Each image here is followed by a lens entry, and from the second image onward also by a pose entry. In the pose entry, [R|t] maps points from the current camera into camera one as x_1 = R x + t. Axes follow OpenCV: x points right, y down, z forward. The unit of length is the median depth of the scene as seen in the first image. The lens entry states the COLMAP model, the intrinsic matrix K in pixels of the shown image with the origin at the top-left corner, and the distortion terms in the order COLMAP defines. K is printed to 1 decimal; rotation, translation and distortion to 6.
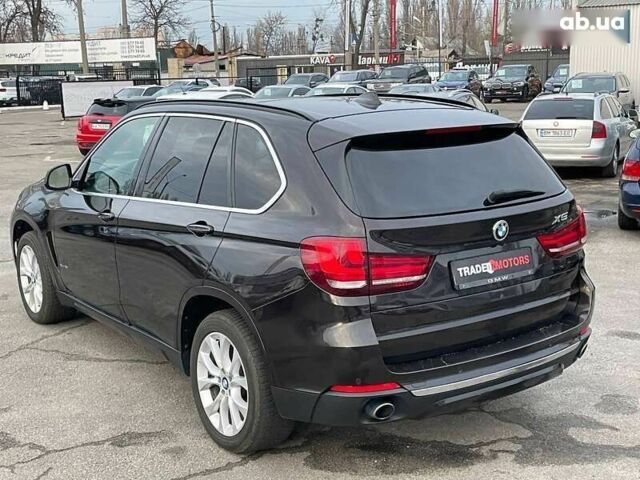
lens RADIAL K [[878.5, 0, 332.8], [0, 878.5, 242.4], [0, 0, 1]] dist [0.083166, 0.000000]
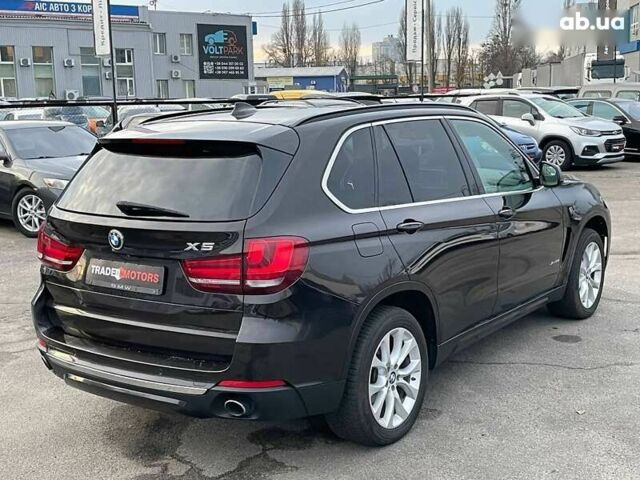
lens RADIAL K [[878.5, 0, 330.7], [0, 878.5, 245.4], [0, 0, 1]] dist [0.083166, 0.000000]
pose [[0.316749, 0.171377, -0.932899, 1.110476], [-0.165001, 0.978502, 0.123731, -0.158594], [0.934047, 0.114738, 0.338217, 0.792660]]
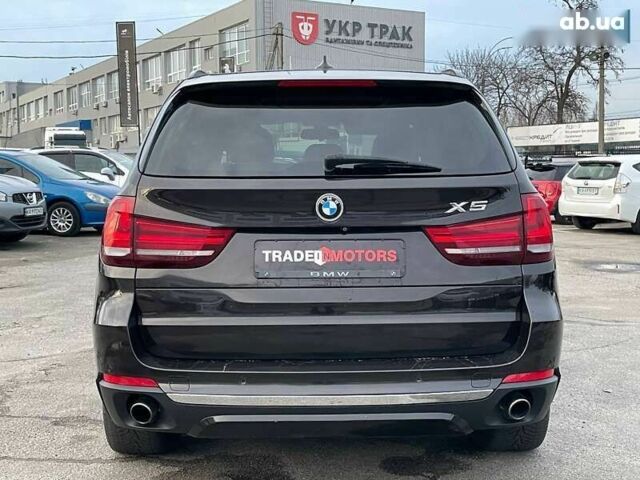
lens RADIAL K [[878.5, 0, 335.1], [0, 878.5, 245.6], [0, 0, 1]] dist [0.083166, 0.000000]
pose [[0.815133, 0.065931, -0.575509, 0.561337], [-0.121088, 0.990947, -0.057980, 0.054883], [0.566476, 0.116949, 0.815738, 0.355063]]
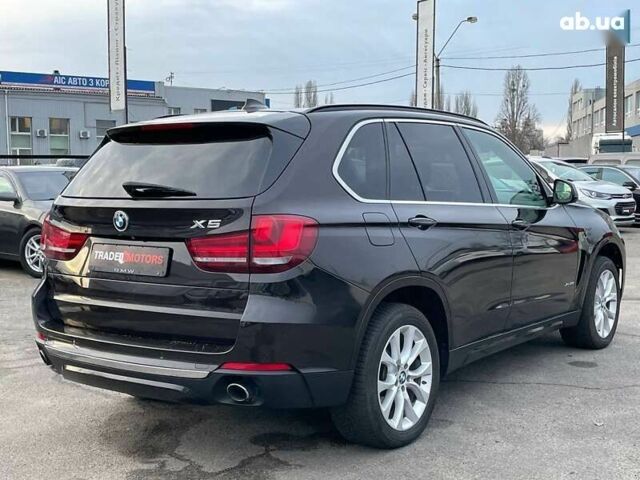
lens RADIAL K [[878.5, 0, 330.7], [0, 878.5, 244.1], [0, 0, 1]] dist [0.083166, 0.000000]
pose [[0.305660, 0.091467, -0.947737, 1.098254], [-0.181216, 0.982769, 0.036403, -0.061127], [0.934737, 0.160618, 0.316969, 0.813091]]
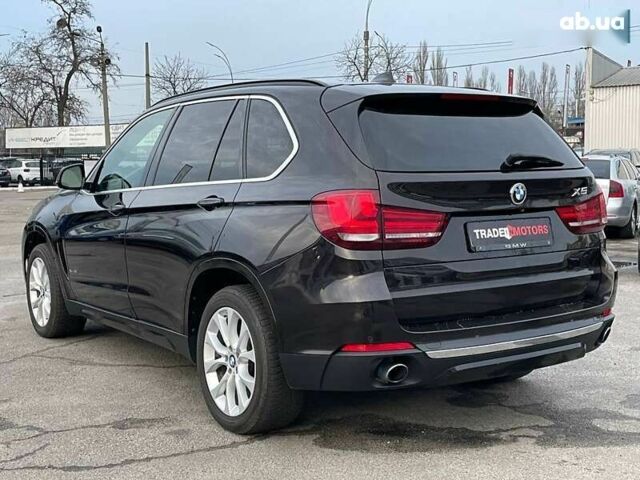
lens RADIAL K [[878.5, 0, 332.5], [0, 878.5, 239.2], [0, 0, 1]] dist [0.083166, 0.000000]
pose [[0.999774, 0.008834, -0.019342, 0.004553], [-0.010895, 0.993961, -0.109188, 0.129286], [0.018261, 0.109374, 0.993833, 0.031807]]
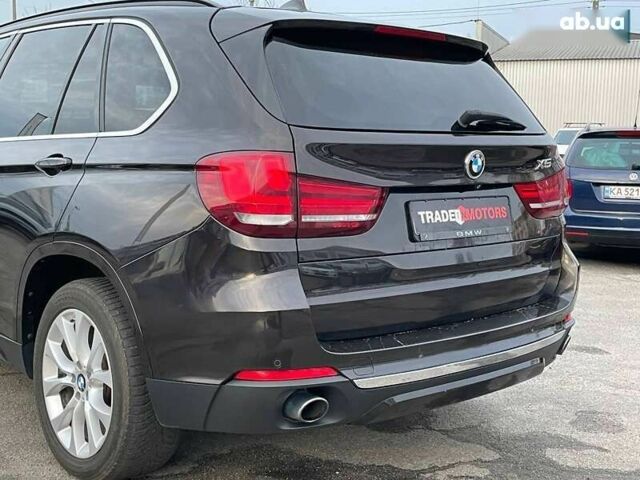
lens RADIAL K [[878.5, 0, 333.1], [0, 878.5, 245.6], [0, 0, 1]] dist [0.083166, 0.000000]
pose [[0.992706, 0.026827, 0.117537, -0.008755], [-0.018729, 0.997408, -0.069476, 0.094958], [-0.119096, 0.066768, 0.990635, 0.265737]]
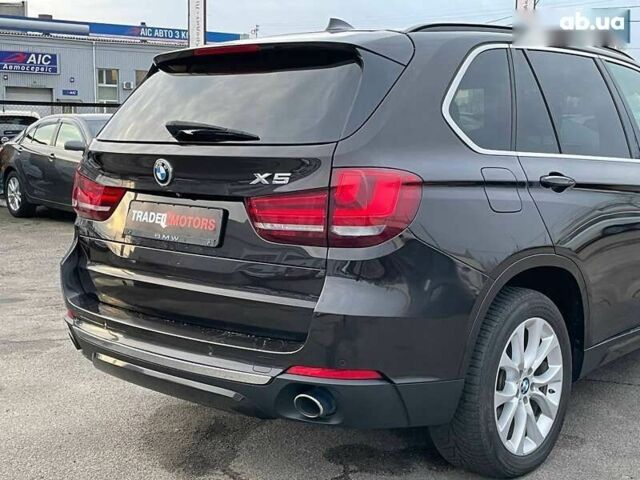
lens RADIAL K [[878.5, 0, 331.1], [0, 878.5, 243.6], [0, 0, 1]] dist [0.083166, 0.000000]
pose [[0.215468, 0.143616, -0.965892, 0.878020], [-0.199438, 0.974749, 0.100443, -0.053822], [0.955928, 0.170994, 0.238669, 0.865806]]
